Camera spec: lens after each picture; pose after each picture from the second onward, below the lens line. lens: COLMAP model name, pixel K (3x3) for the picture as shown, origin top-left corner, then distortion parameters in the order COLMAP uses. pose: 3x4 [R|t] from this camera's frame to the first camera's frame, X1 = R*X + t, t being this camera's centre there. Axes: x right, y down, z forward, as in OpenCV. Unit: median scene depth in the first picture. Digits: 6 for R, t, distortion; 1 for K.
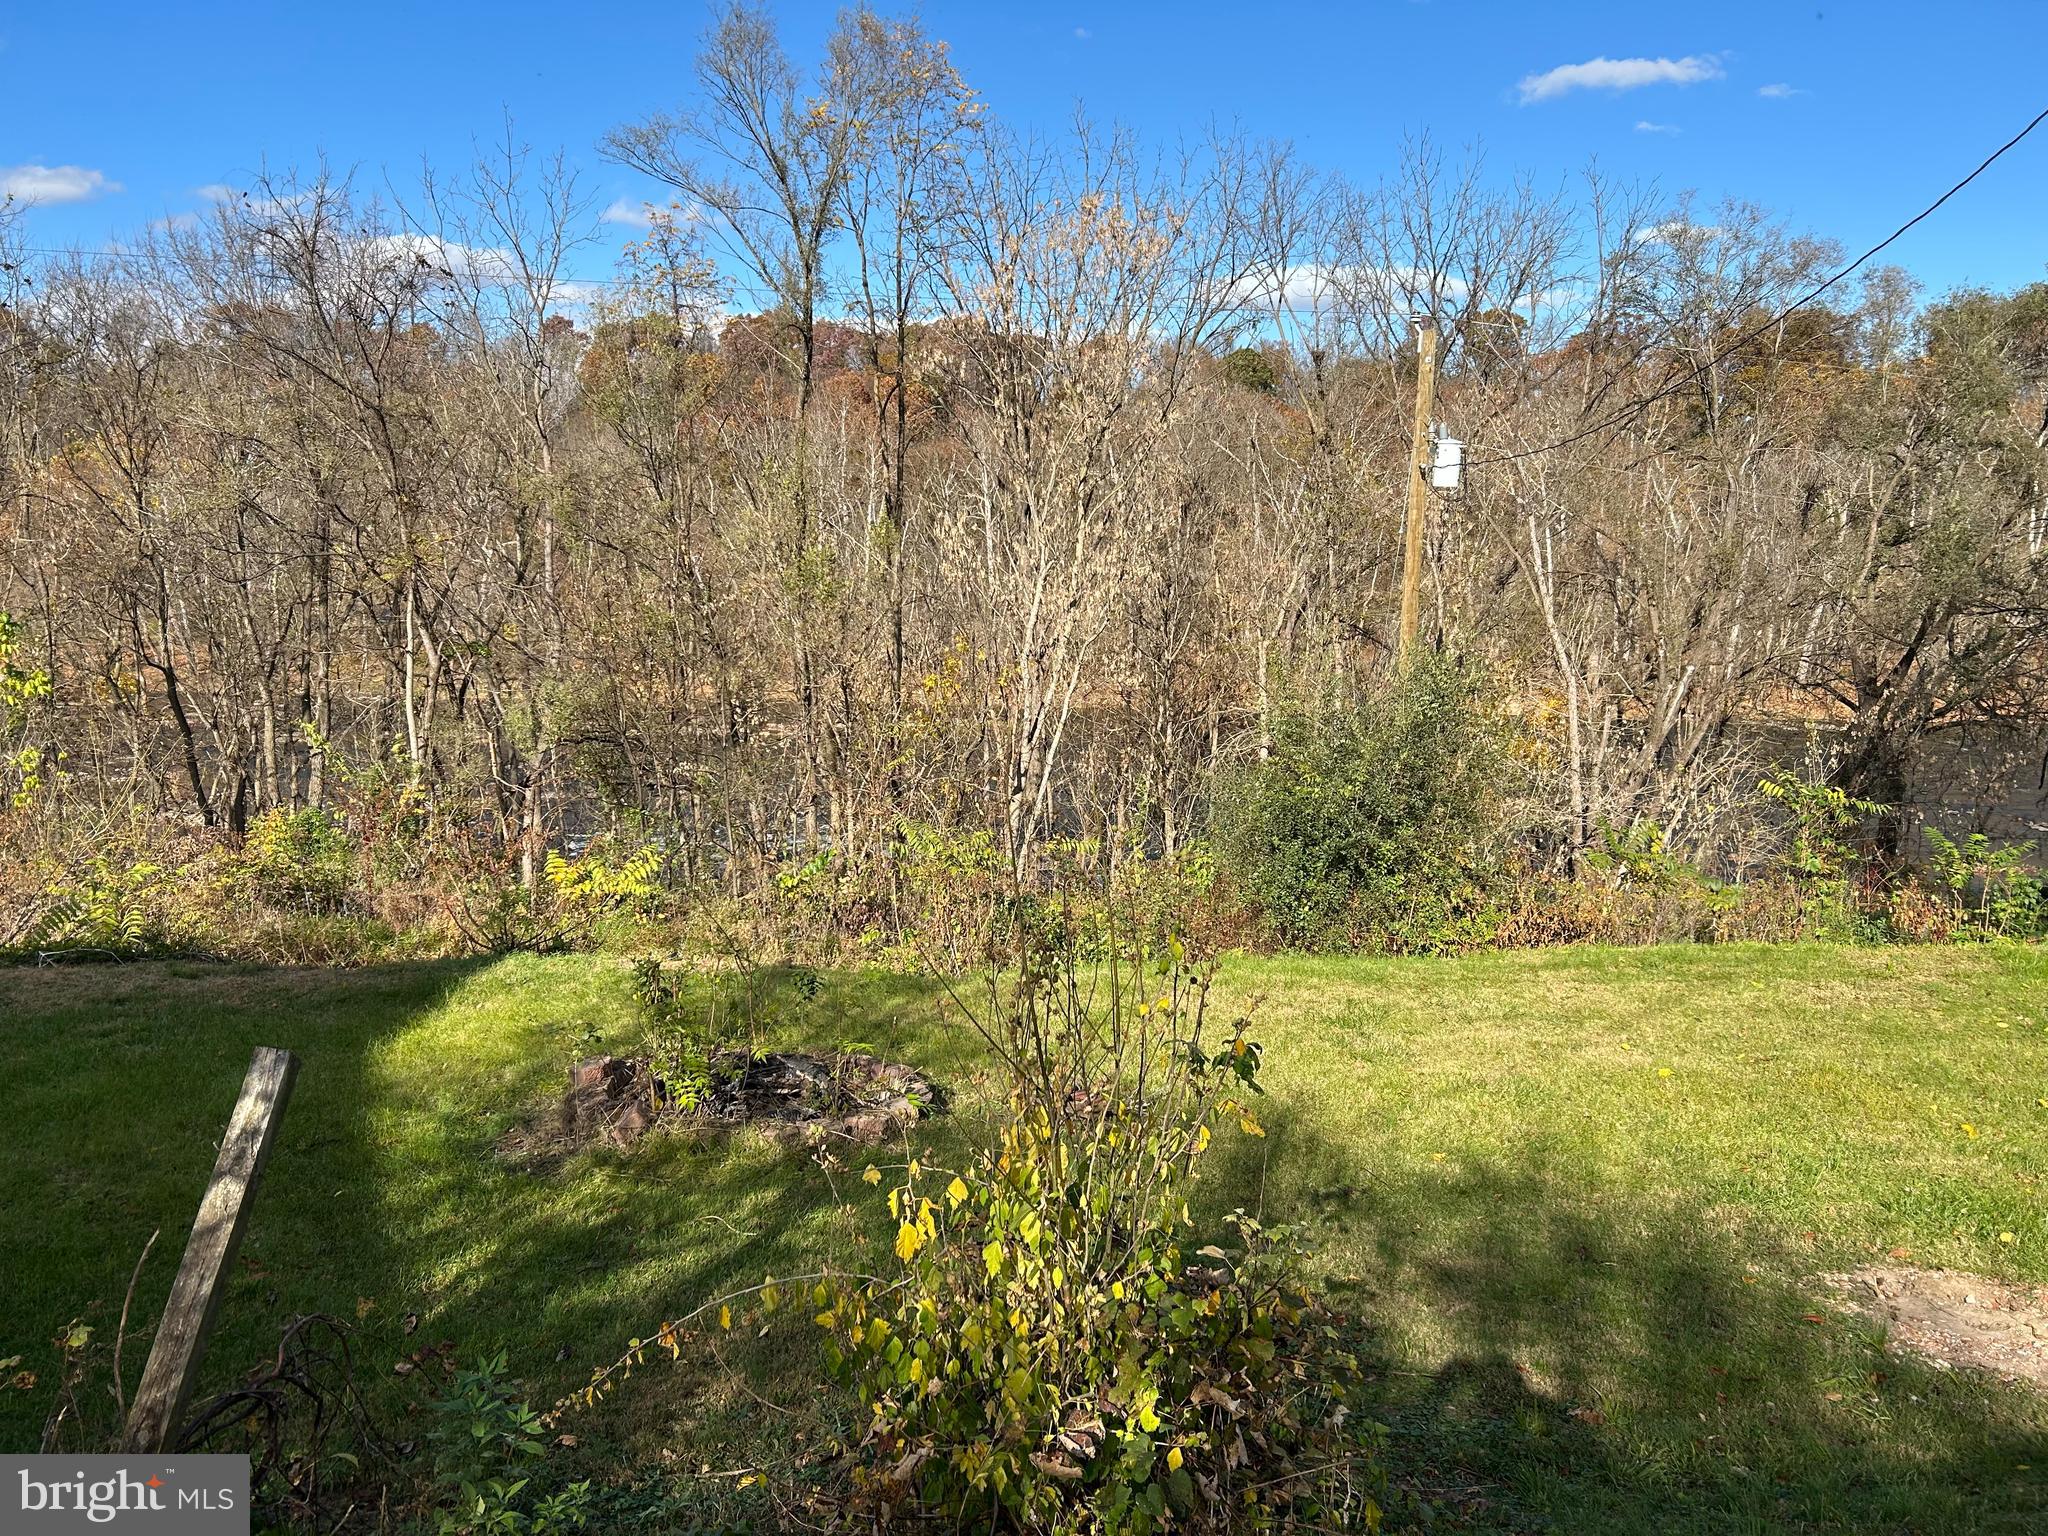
lens RADIAL K [[1533.0, 0, 1006.3], [0, 1533.0, 773.1], [0, 0, 1]] dist [0.051024, -0.054030]
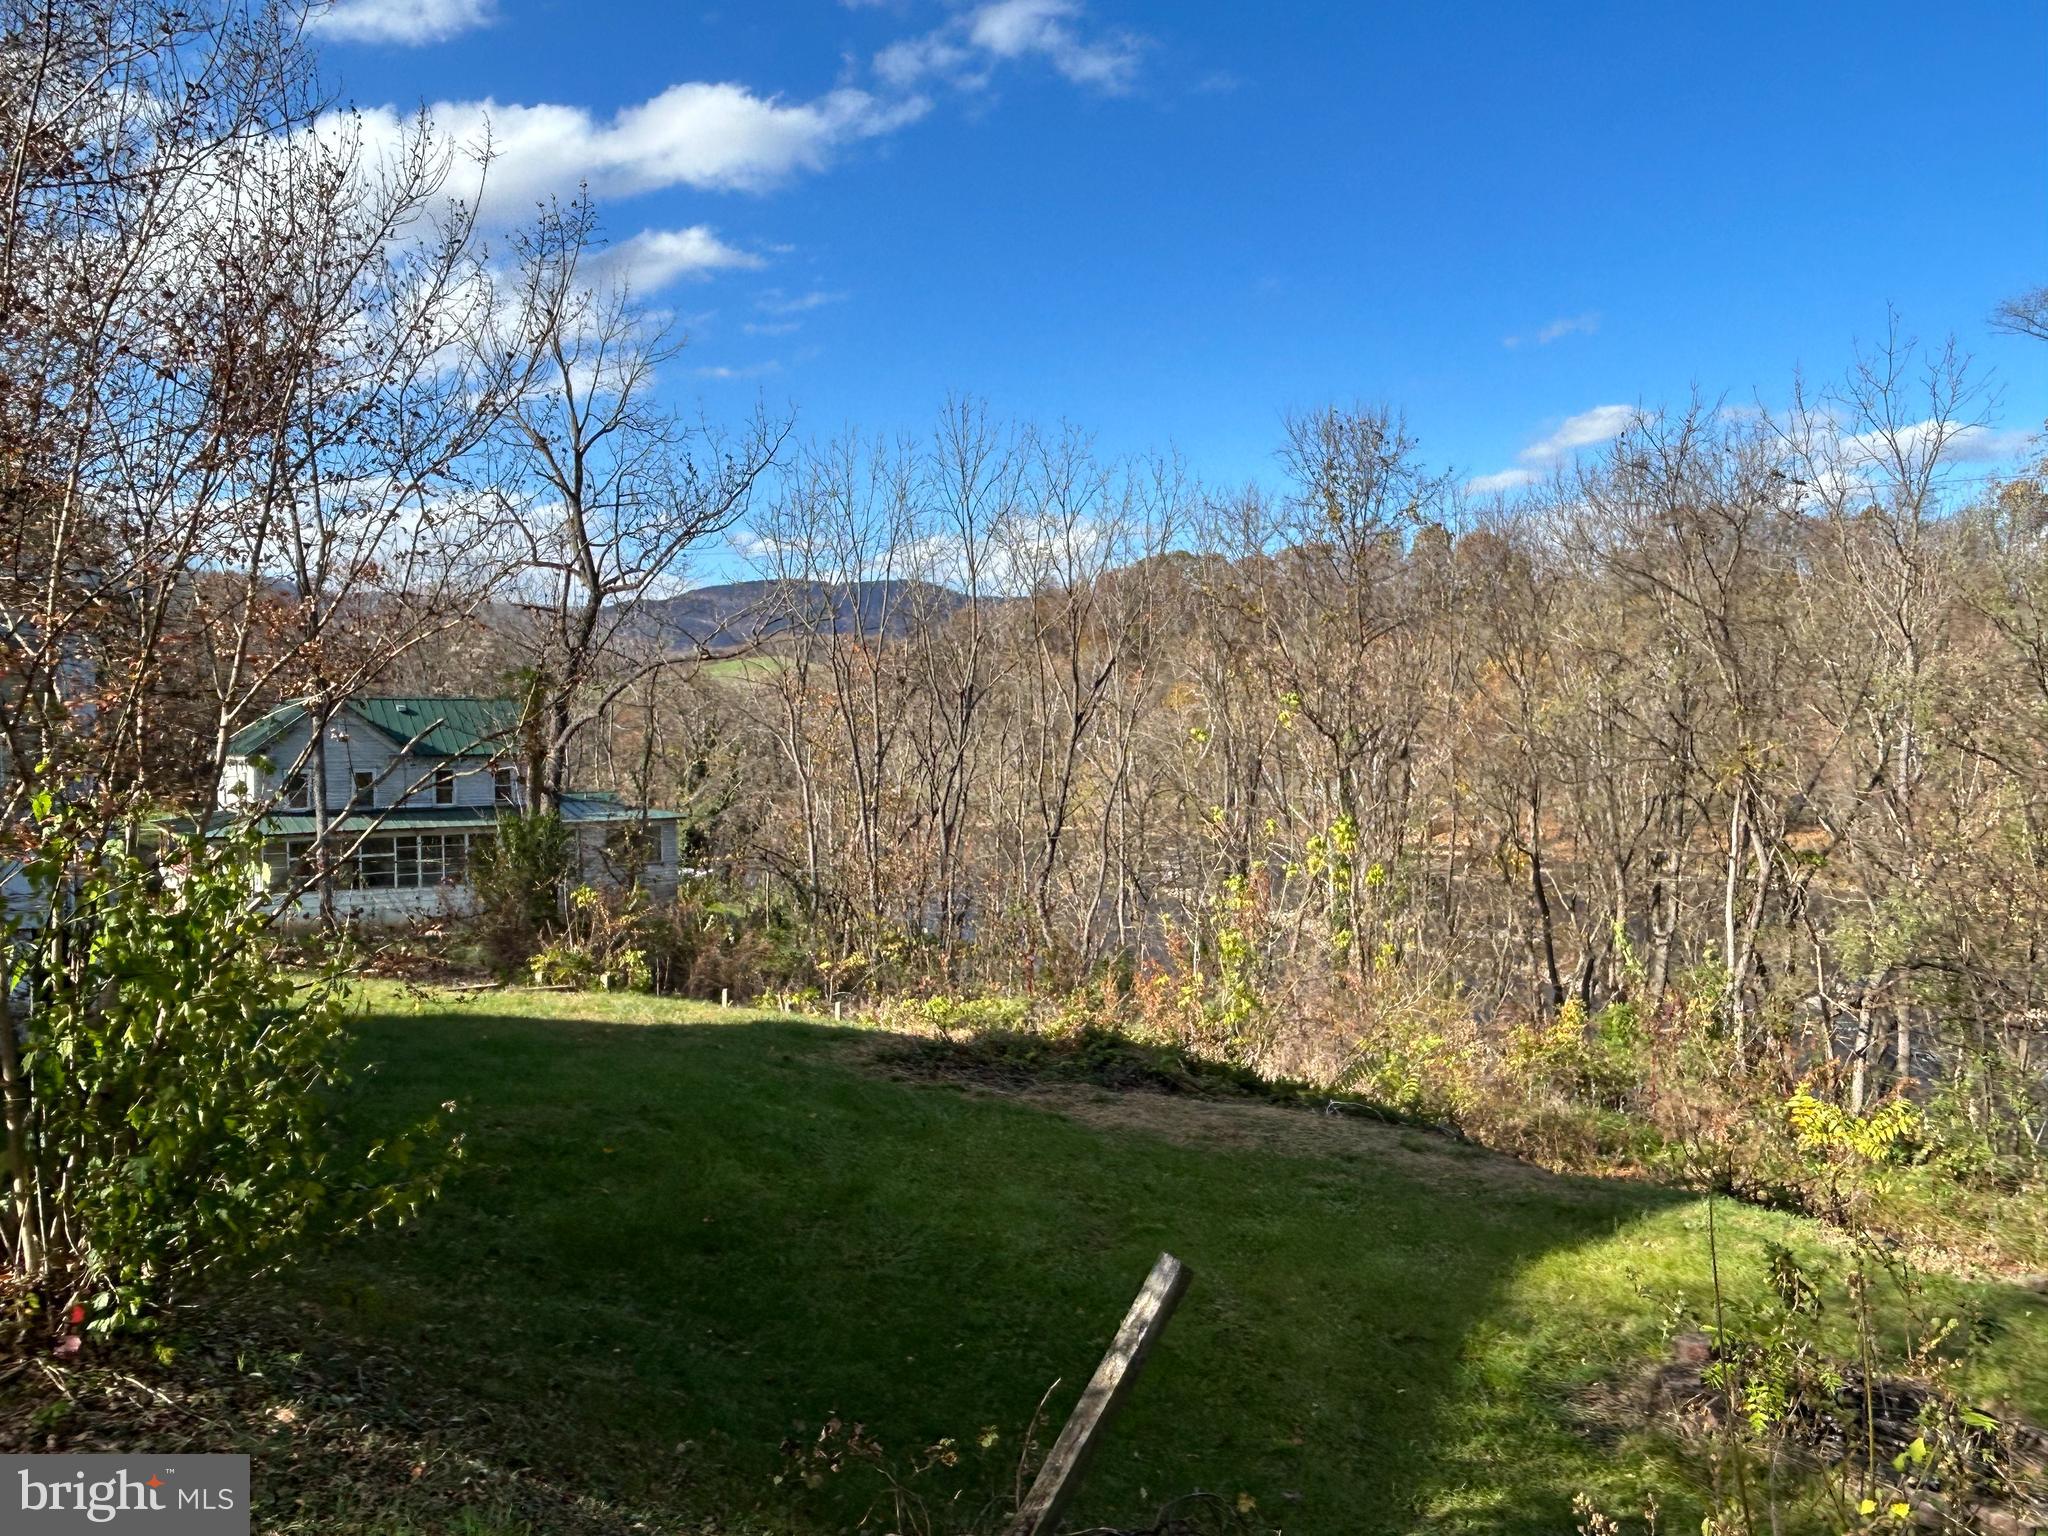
lens RADIAL K [[1511.3, 0, 1015.6], [0, 1511.3, 757.3], [0, 0, 1]] dist [0.013676, -0.026541]
pose [[0.646746, 0.018522, -0.762480, 0.167629], [-0.113583, 0.990896, -0.072272, -0.054756], [0.754200, 0.133347, 0.642963, 0.035936]]
